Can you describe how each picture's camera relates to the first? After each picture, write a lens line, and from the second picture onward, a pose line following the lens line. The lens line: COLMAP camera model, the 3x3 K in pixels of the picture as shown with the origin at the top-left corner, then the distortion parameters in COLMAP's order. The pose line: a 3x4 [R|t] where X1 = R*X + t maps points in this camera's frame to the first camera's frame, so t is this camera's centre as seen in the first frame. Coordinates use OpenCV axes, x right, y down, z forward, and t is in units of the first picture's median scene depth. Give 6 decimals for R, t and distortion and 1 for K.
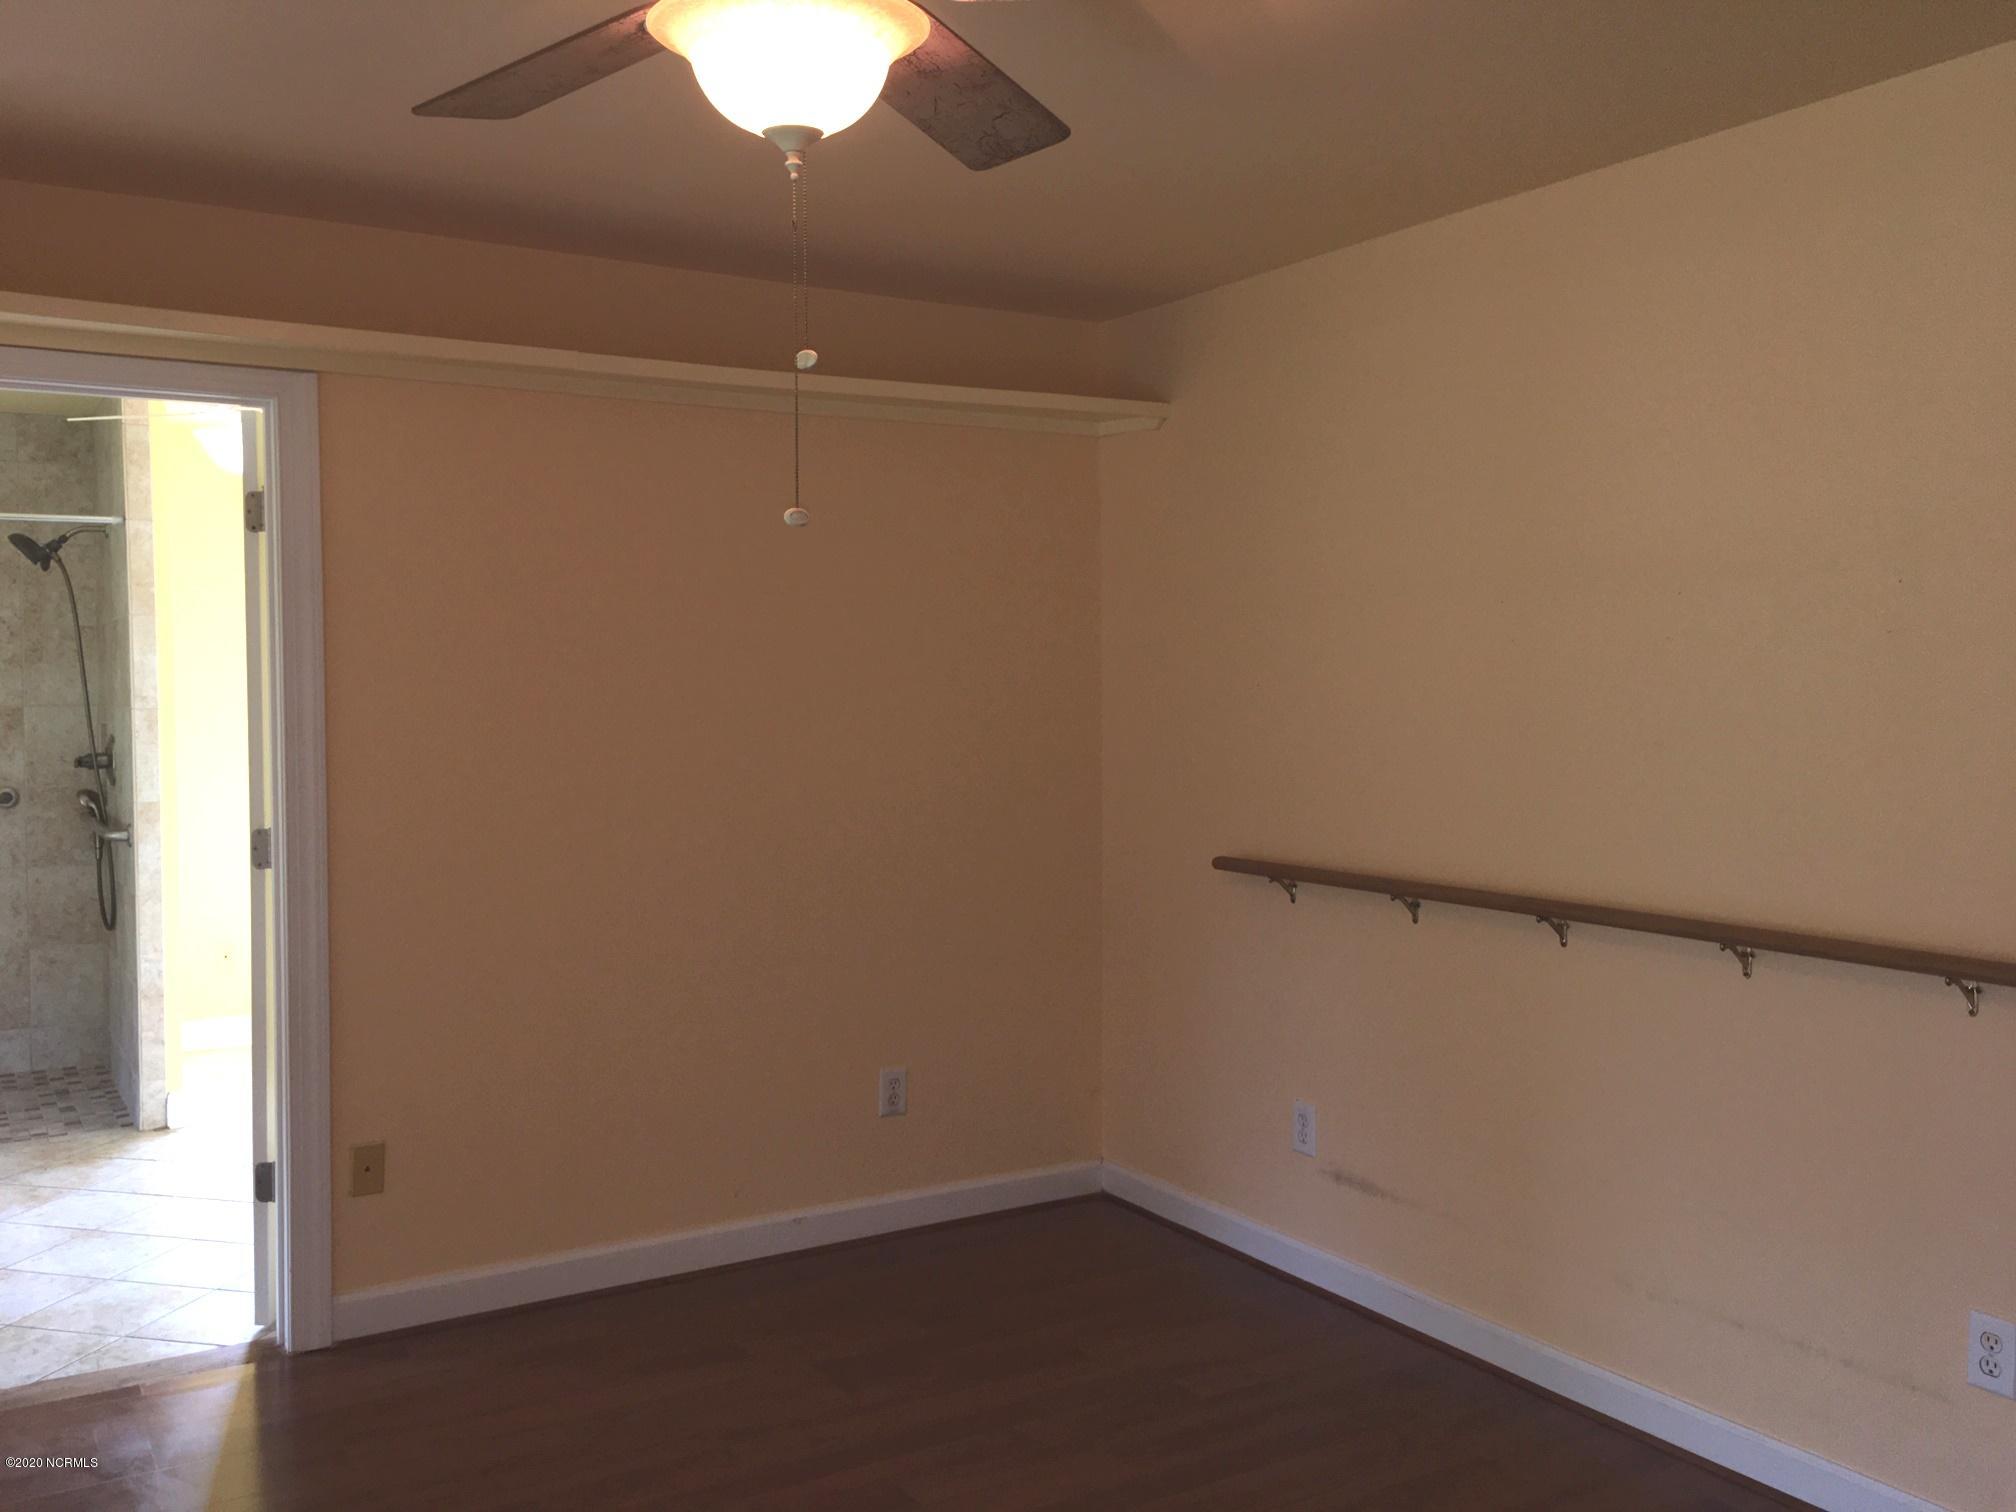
lens RADIAL K [[1723.1, 0, 1002.1], [0, 1723.1, 751.2], [0, 0, 1]] dist [0.072418, -0.097915]
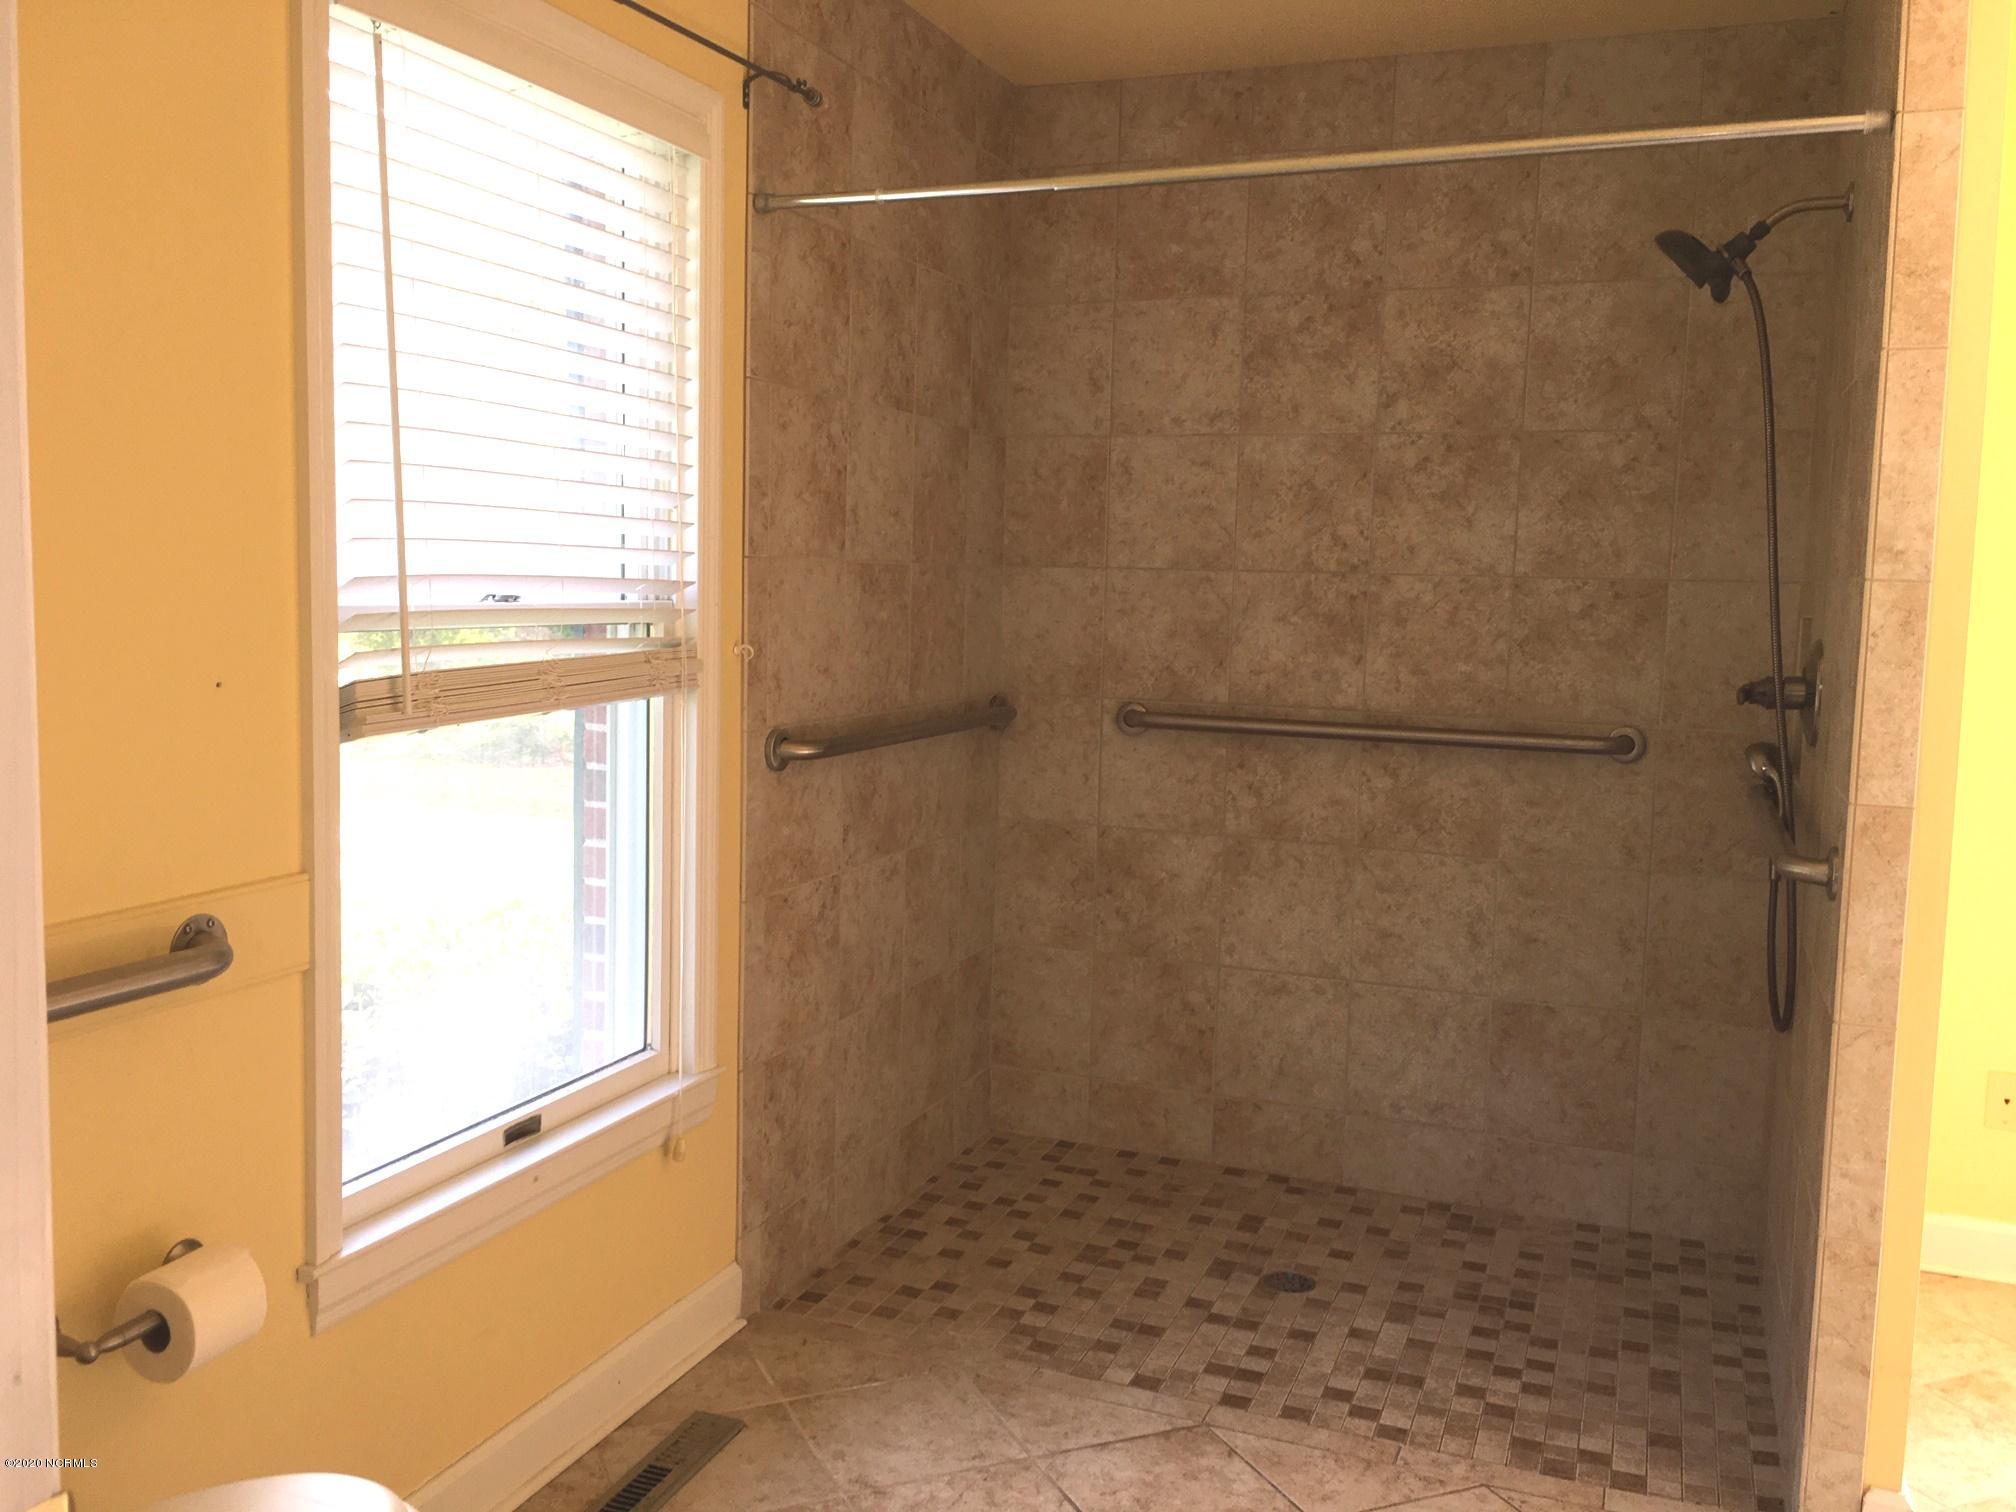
lens RADIAL K [[1723.1, 0, 991.7], [0, 1723.1, 743.4], [0, 0, 1]] dist [0.072418, -0.097915]
pose [[0.599988, 0.095272, -0.794316, -0.267597], [-0.056535, 0.995451, 0.076692, -0.005165], [0.798009, -0.001107, 0.602645, 0.537581]]
